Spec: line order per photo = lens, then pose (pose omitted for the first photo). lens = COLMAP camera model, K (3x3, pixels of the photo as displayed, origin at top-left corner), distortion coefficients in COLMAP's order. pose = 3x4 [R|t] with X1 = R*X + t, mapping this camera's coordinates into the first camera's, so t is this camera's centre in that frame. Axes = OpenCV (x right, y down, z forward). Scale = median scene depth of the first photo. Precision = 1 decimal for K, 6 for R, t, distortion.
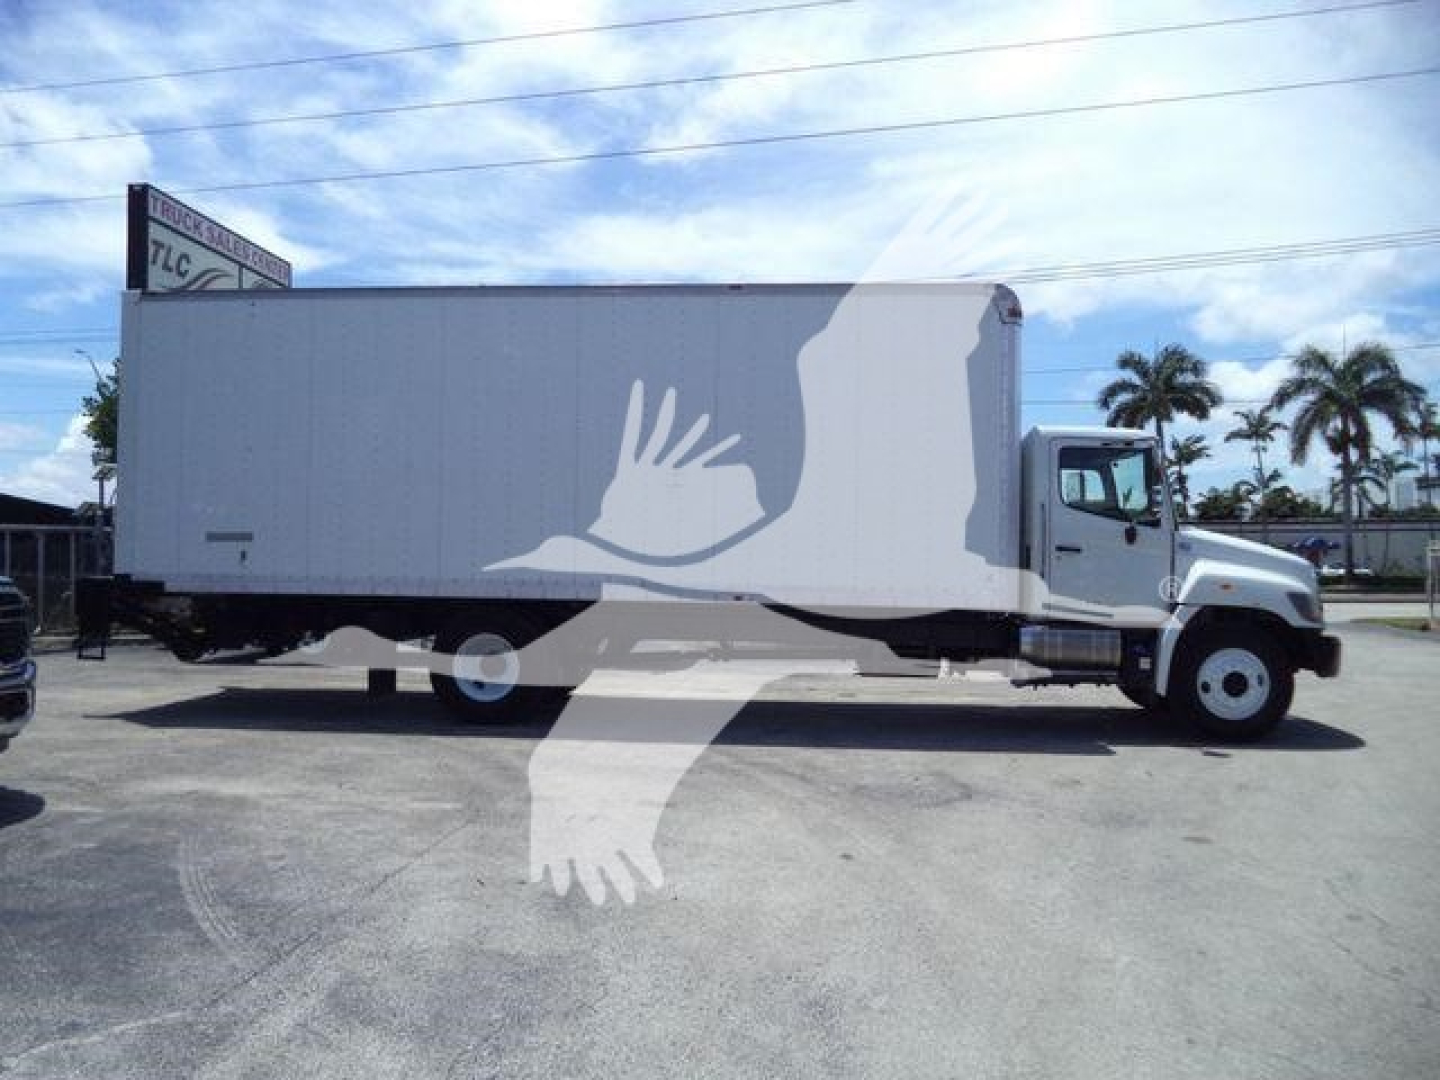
lens RADIAL K [[1178.0, 0, 744.2], [0, 1178.0, 542.1], [0, 0, 1]] dist [-0.022080, -0.011472]
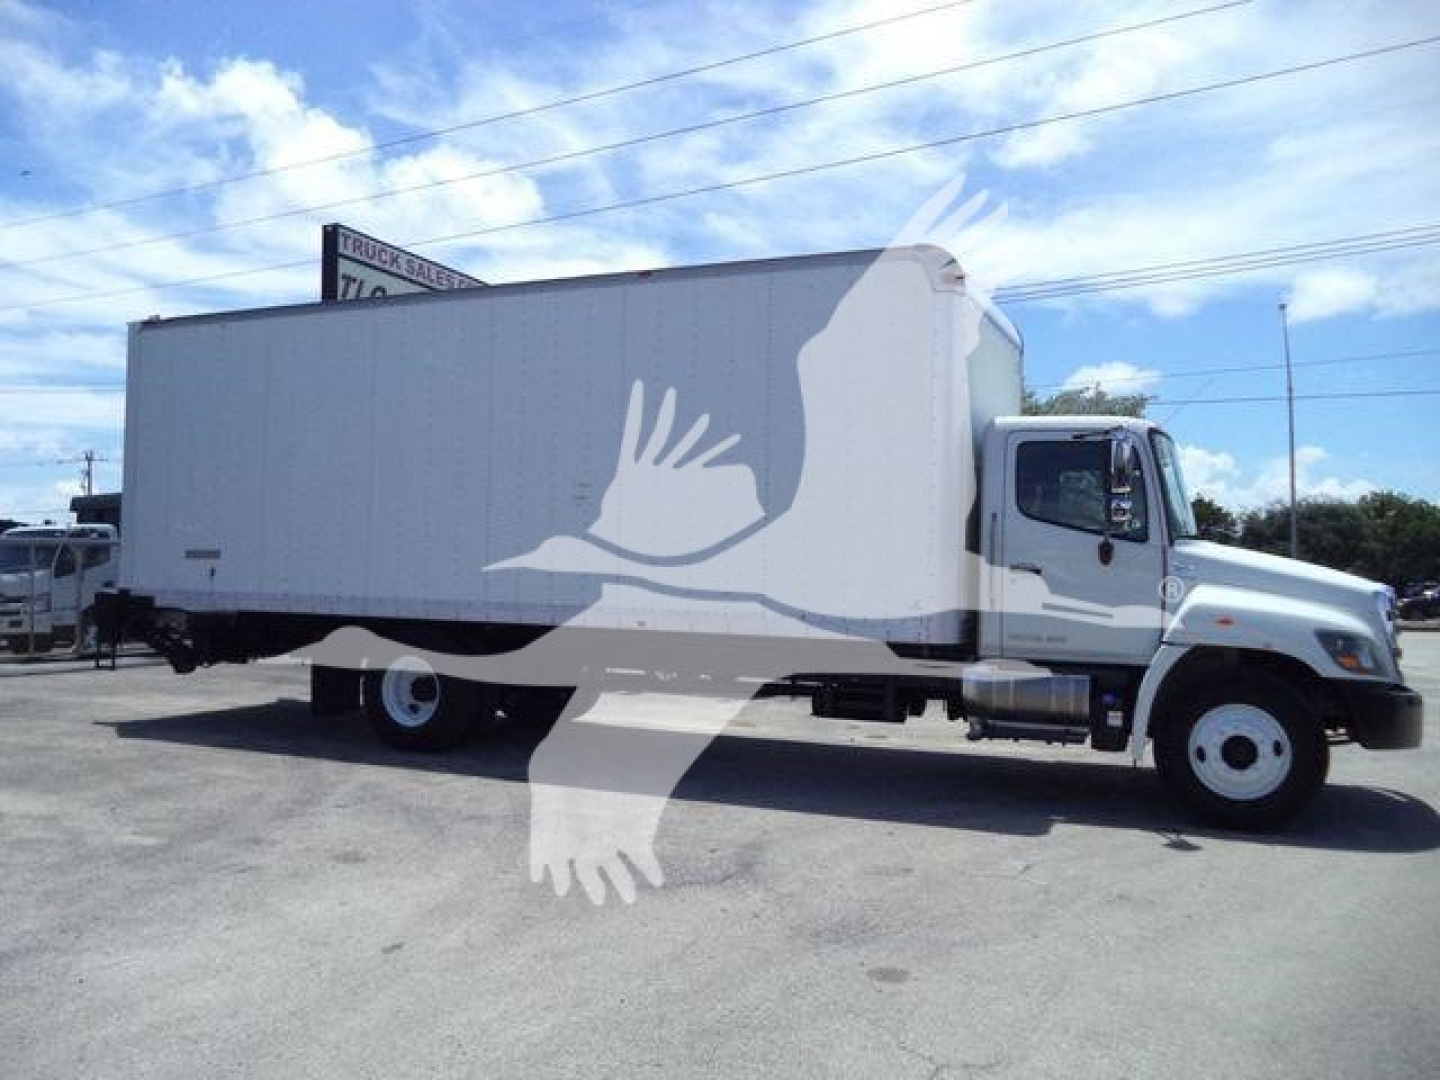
lens RADIAL K [[1178.0, 0, 744.2], [0, 1178.0, 542.1], [0, 0, 1]] dist [-0.022080, -0.011472]
pose [[0.946338, -0.003401, -0.323162, 0.347823], [0.000256, 0.999952, -0.009776, -0.005036], [0.323180, 0.009169, 0.946293, 0.183016]]
